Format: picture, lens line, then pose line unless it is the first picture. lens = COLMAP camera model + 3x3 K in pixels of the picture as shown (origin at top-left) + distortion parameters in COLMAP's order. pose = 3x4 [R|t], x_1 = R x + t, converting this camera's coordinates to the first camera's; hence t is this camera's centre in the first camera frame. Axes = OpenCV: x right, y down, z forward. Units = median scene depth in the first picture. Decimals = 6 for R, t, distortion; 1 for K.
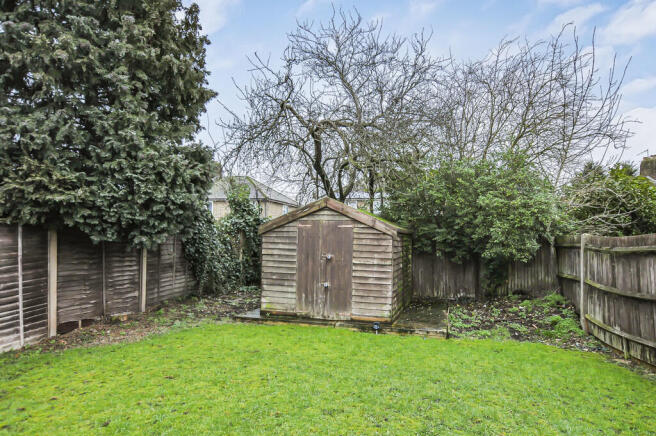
lens RADIAL K [[438.9, 0, 327.7], [0, 438.9, 242.2], [0, 0, 1]] dist [0.005043, 0.000617]
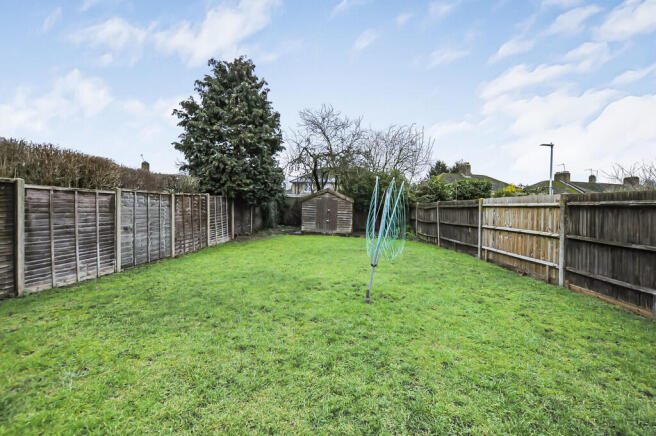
lens RADIAL K [[291.7, 0, 328.0], [0, 291.7, 218.0], [0, 0, 1]] dist [-0.000506, -0.000025]
pose [[0.985916, -0.000599, 0.167242, -0.281310], [-0.005509, 0.999335, 0.036054, 0.014153], [-0.167153, -0.036468, 0.985256, -0.716265]]
